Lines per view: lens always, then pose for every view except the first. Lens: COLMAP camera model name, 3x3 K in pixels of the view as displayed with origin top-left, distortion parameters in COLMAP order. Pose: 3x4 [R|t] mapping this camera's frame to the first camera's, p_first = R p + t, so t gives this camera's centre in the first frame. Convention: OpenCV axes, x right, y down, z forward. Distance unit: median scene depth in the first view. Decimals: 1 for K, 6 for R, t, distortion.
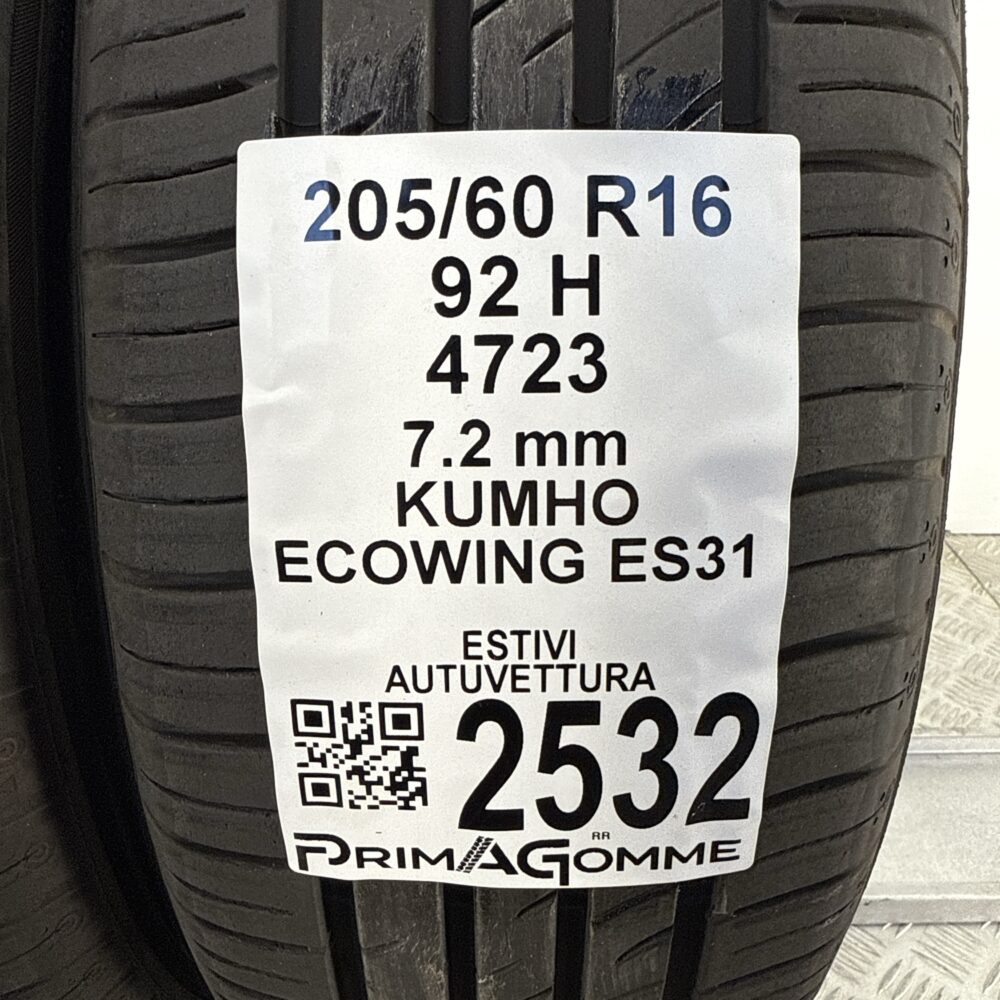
lens RADIAL K [[960.4, 0, 500.0], [0, 960.4, 500.0], [0, 0, 1]] dist [-0.000667, -0.013918]
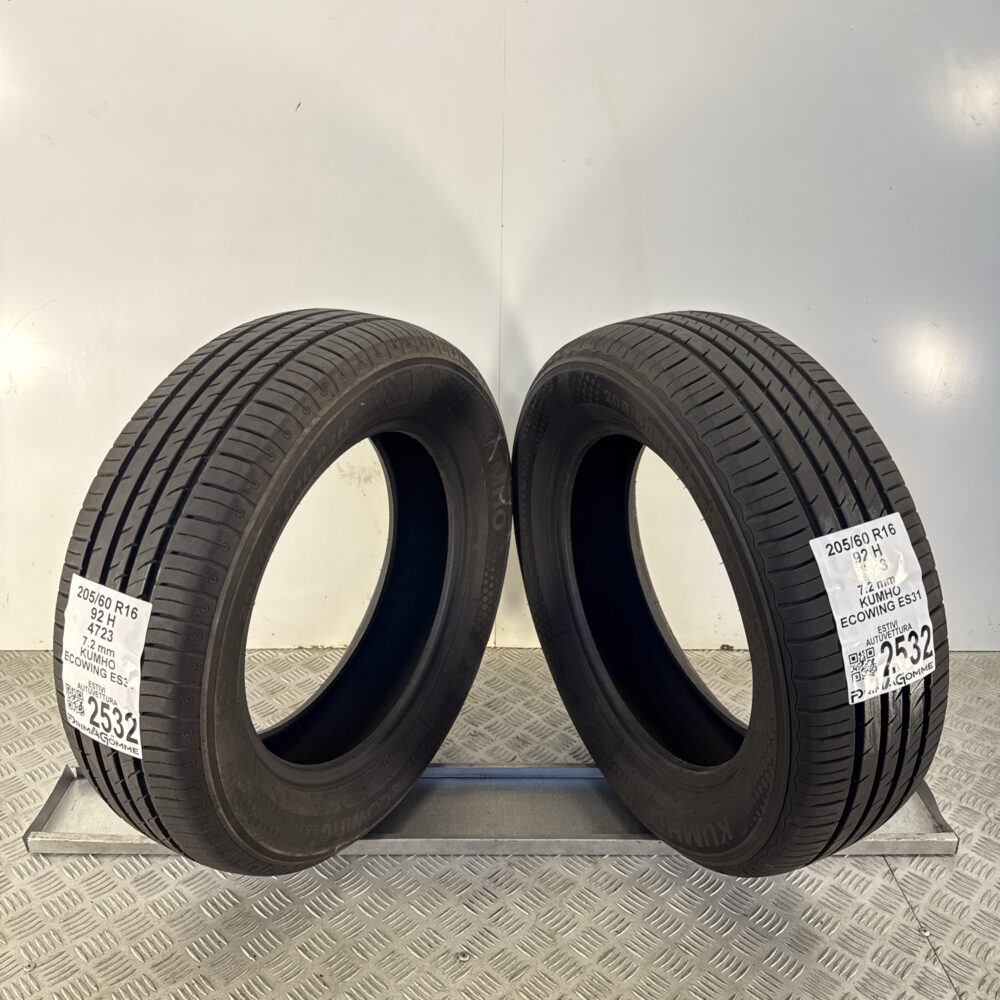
lens RADIAL K [[934.8, 0, 500.0], [0, 934.8, 500.0], [0, 0, 1]] dist [0.147576, -0.344192]
pose [[0.907701, -0.238837, 0.345017, -3.046924], [0.316556, 0.929474, -0.189397, -0.139807], [-0.275449, 0.281133, 0.919289, -2.808001]]
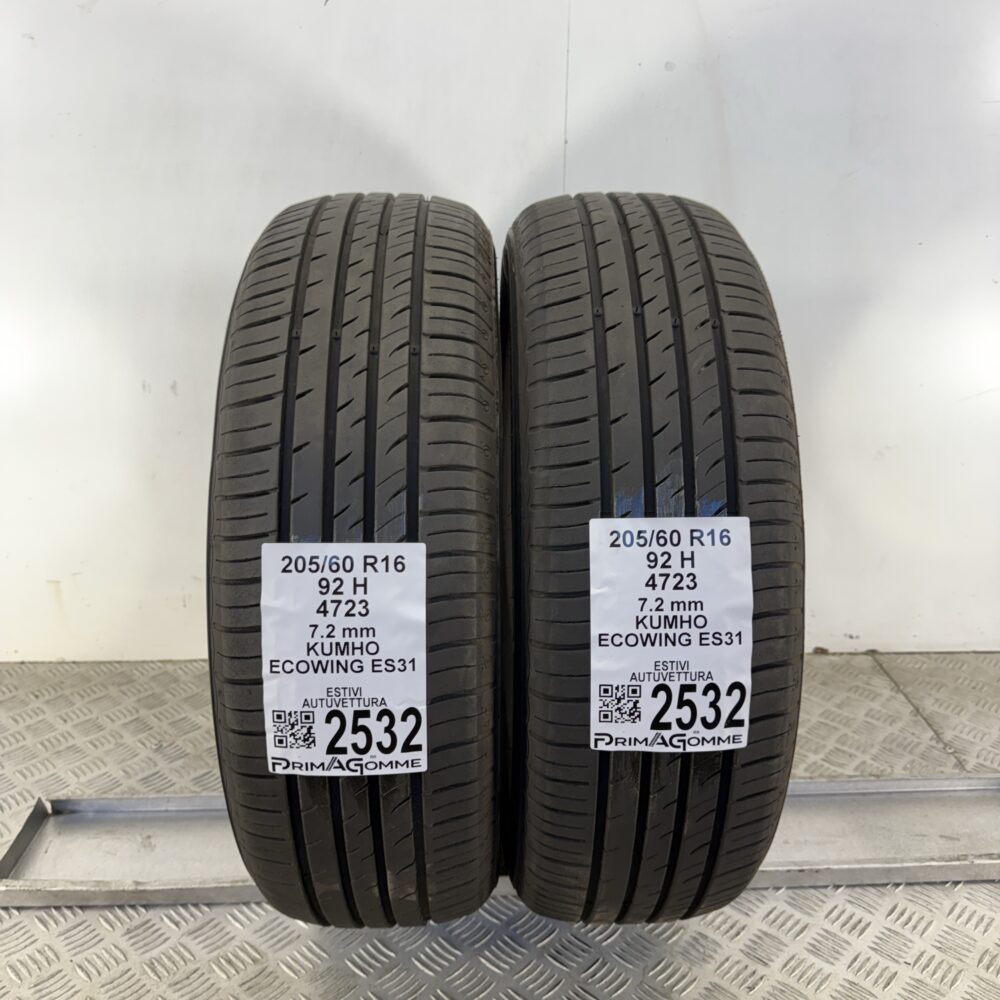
lens RADIAL K [[934.8, 0, 500.0], [0, 934.8, 500.0], [0, 0, 1]] dist [0.147576, -0.344192]
pose [[0.999756, -0.005138, 0.021464, -0.621483], [0.008127, 0.989896, -0.141564, 0.039994], [-0.020520, 0.141704, 0.989696, -2.219679]]
